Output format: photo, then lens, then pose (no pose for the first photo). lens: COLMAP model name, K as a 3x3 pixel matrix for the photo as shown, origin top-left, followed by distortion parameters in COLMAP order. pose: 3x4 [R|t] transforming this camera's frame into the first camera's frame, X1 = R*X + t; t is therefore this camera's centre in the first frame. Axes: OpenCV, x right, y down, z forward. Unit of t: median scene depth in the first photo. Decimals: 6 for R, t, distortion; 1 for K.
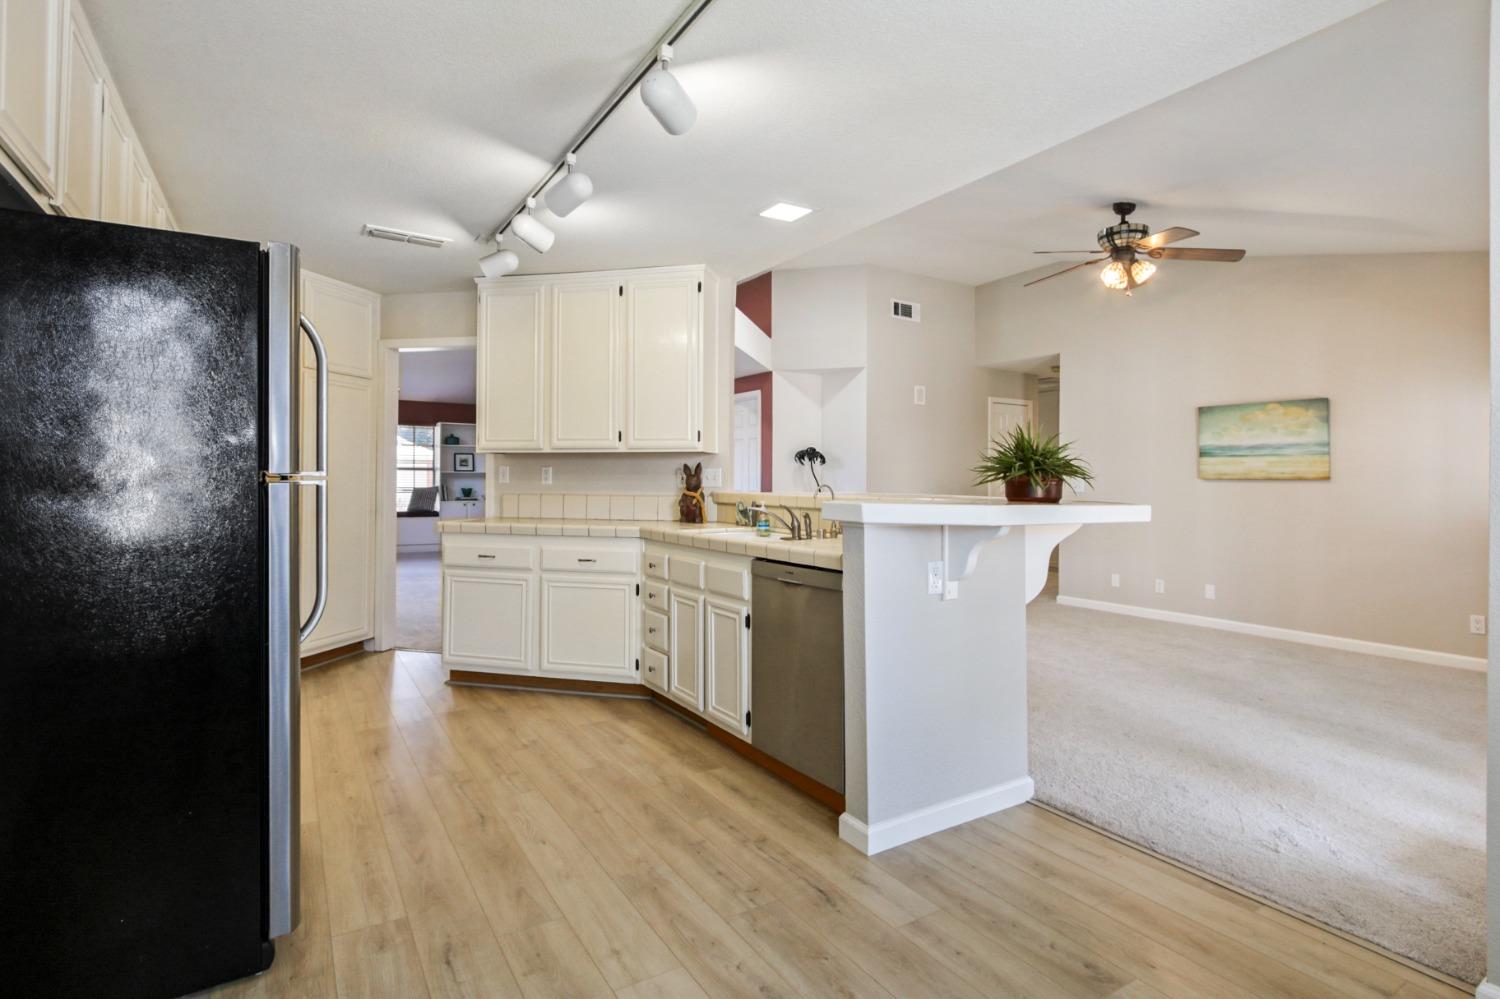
lens RADIAL K [[748.3, 0, 764.7], [0, 748.3, 484.7], [0, 0, 1]] dist [0.001806, 0.000330]
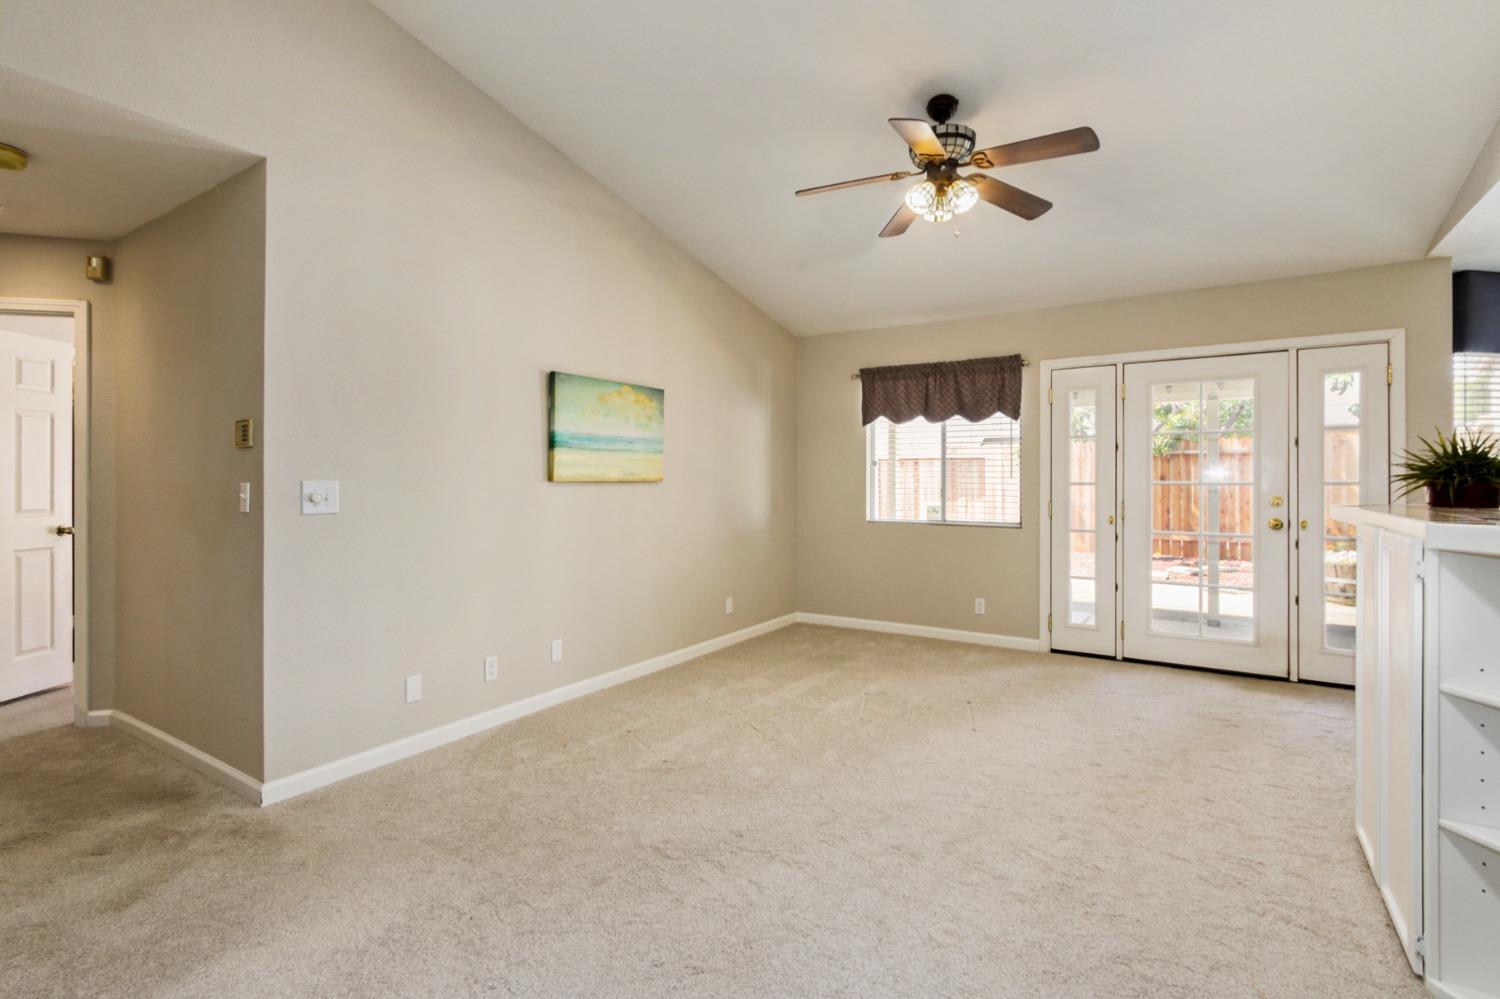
lens RADIAL K [[700.6, 0, 753.4], [0, 700.6, 482.2], [0, 0, 1]] dist [0.003575, 0.000713]
pose [[-0.409284, -0.006910, 0.912381, -0.062608], [0.004730, 0.999942, 0.009695, -0.015842], [-0.912395, 0.008284, -0.409228, 1.430297]]
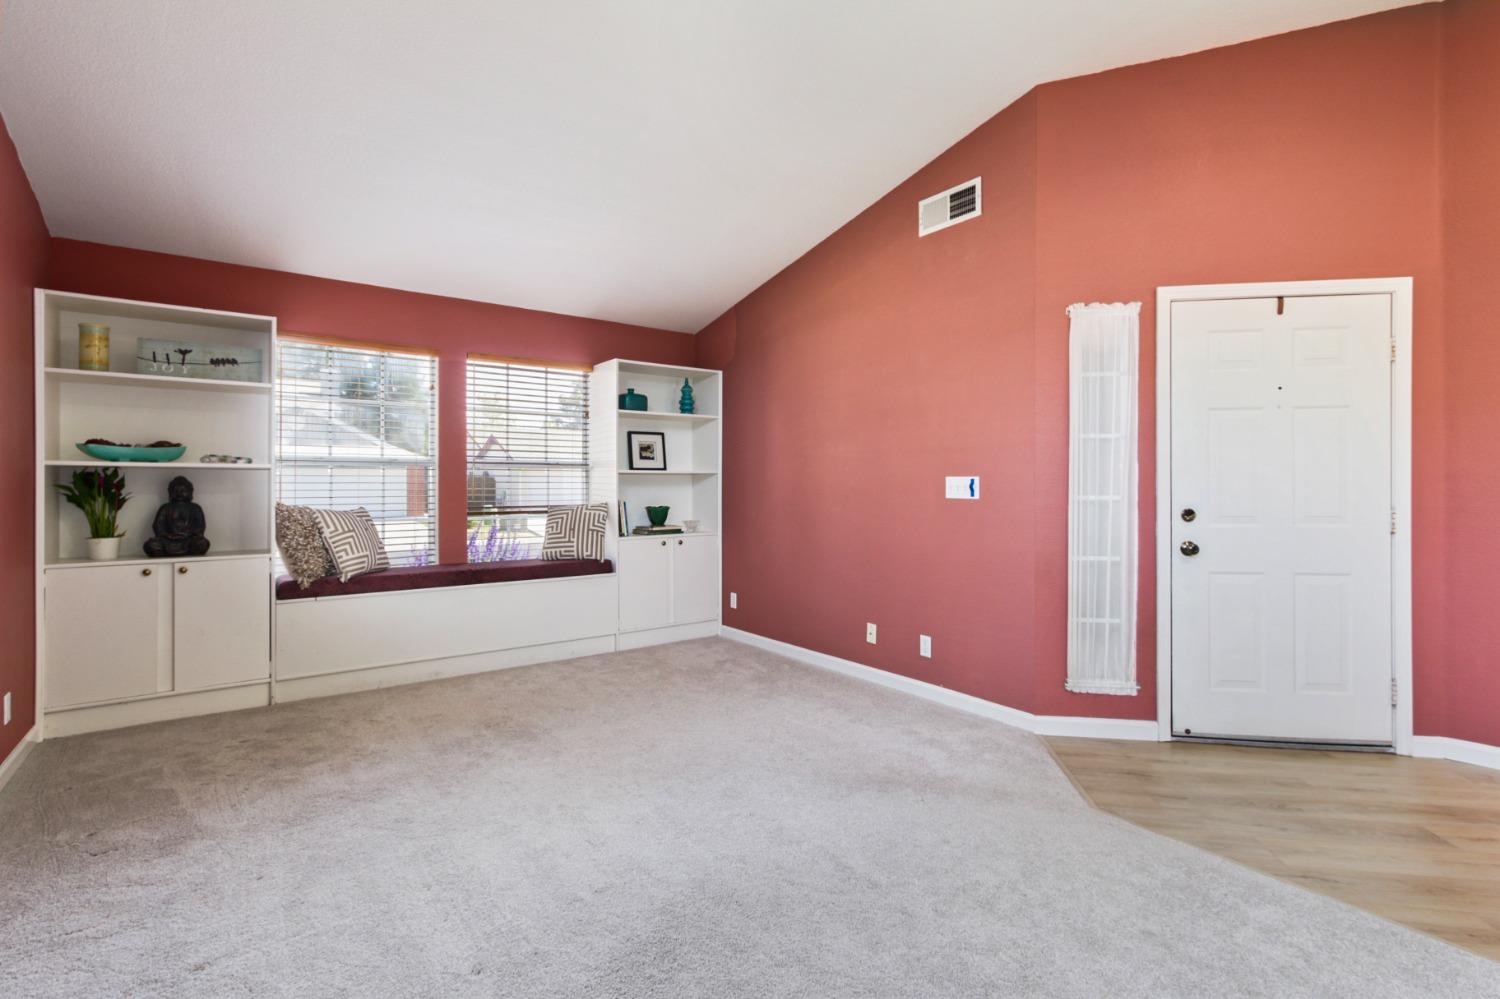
lens RADIAL K [[700.6, 0, 753.4], [0, 700.6, 482.2], [0, 0, 1]] dist [0.003575, 0.000713]
pose [[0.996795, -0.005188, 0.079828, -0.982077], [0.005934, 0.999941, -0.009112, -0.016465], [-0.079776, 0.009556, 0.996767, 1.480117]]
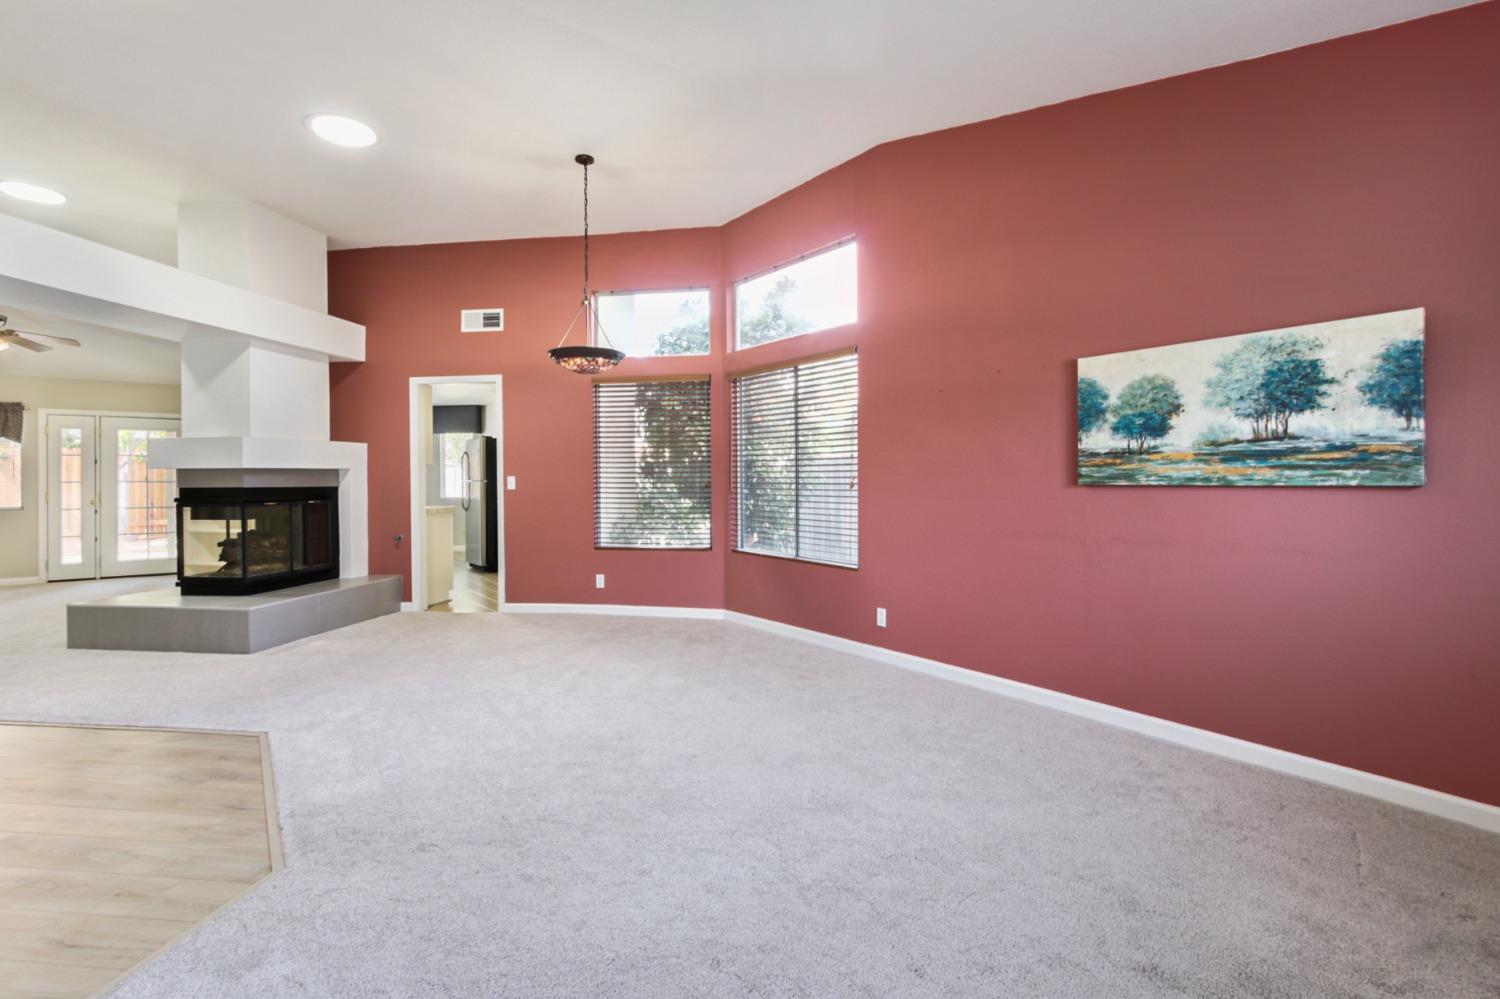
lens RADIAL K [[700.6, 0, 753.4], [0, 700.6, 482.2], [0, 0, 1]] dist [0.003575, 0.000713]
pose [[-0.997827, -0.001470, -0.065867, -0.949660], [-0.002096, 0.999953, 0.009440, -0.021889], [0.065850, 0.009557, -0.997784, 2.486106]]
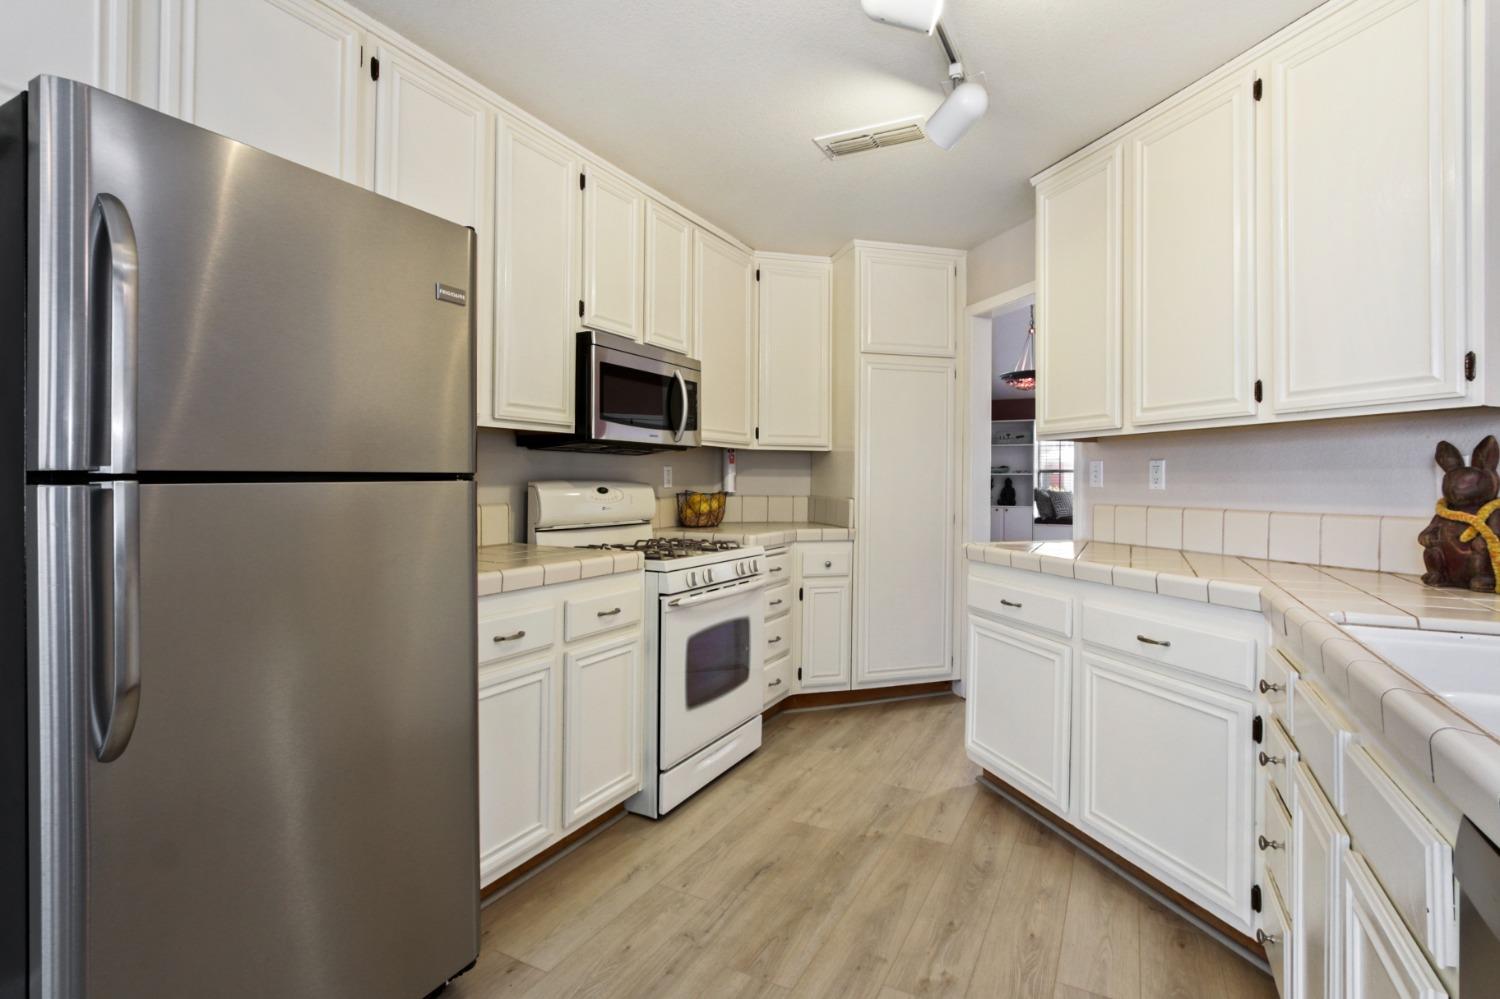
lens RADIAL K [[723.0, 0, 756.7], [0, 723.0, 483.5], [0, 0, 1]] dist [-0.004017, 0.000077]
pose [[0.499785, -0.002846, -0.866145, 0.044369], [-0.003640, 0.999979, -0.005386, -0.001340], [0.866142, 0.005845, 0.499764, 0.459576]]
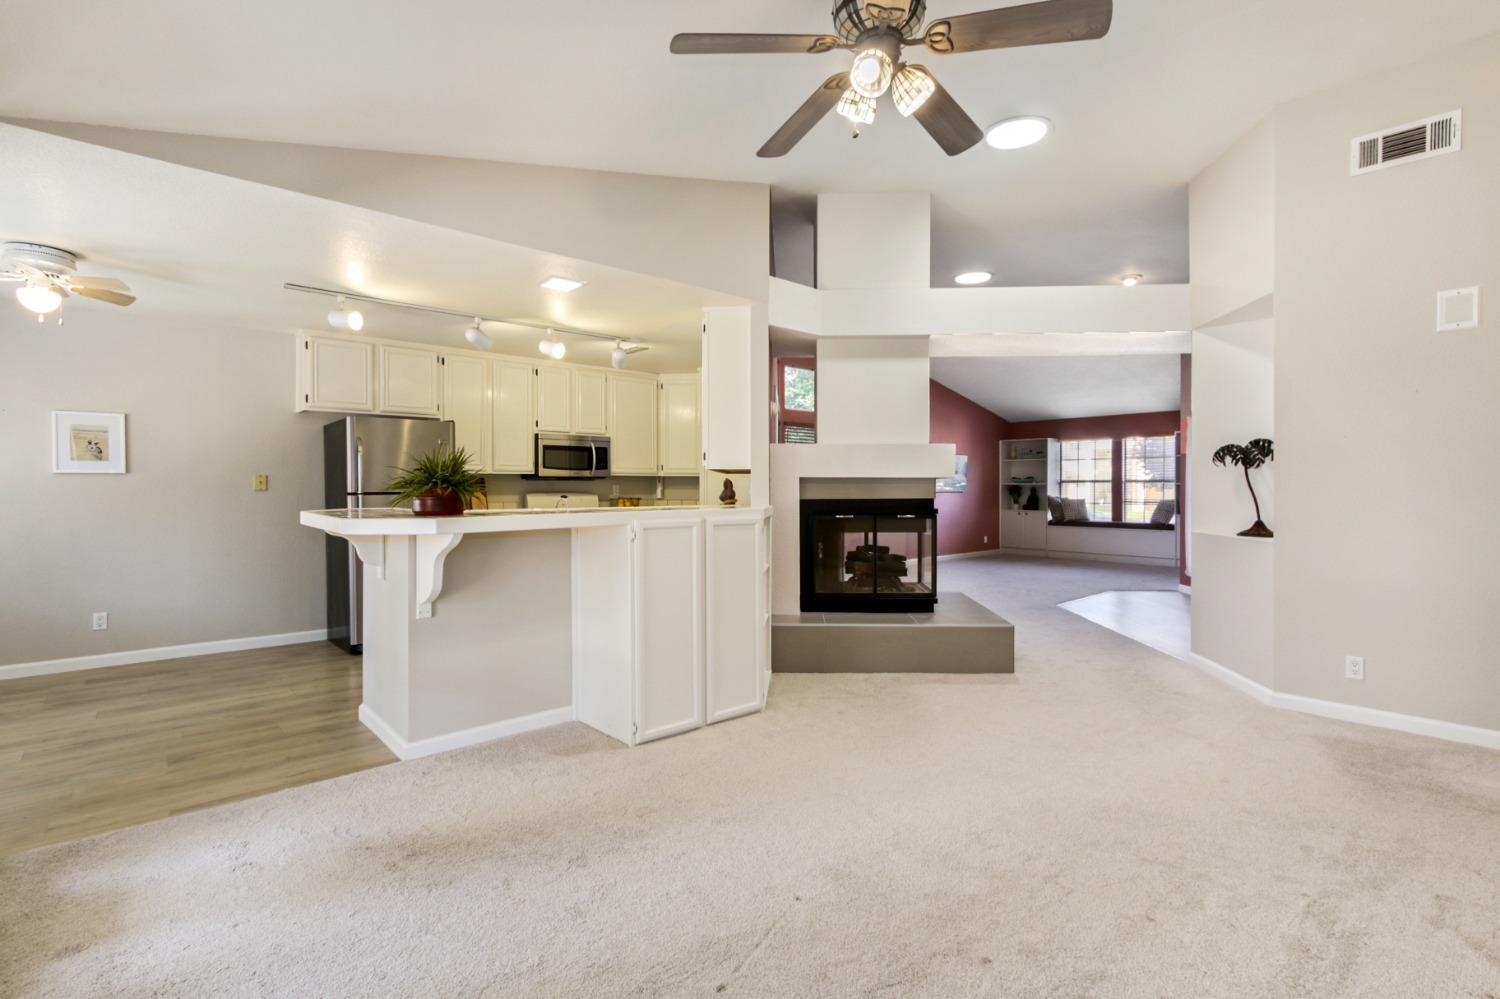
lens RADIAL K [[706.0, 0, 750.0], [0, 706.0, 499.5], [0, 0, 1]] dist [-0.001988, 0.000007]
pose [[0.156523, 0.009503, -0.987629, 0.935477], [-0.003717, 0.999952, 0.009033, -0.007182], [0.987667, 0.002257, 0.156551, 0.826848]]
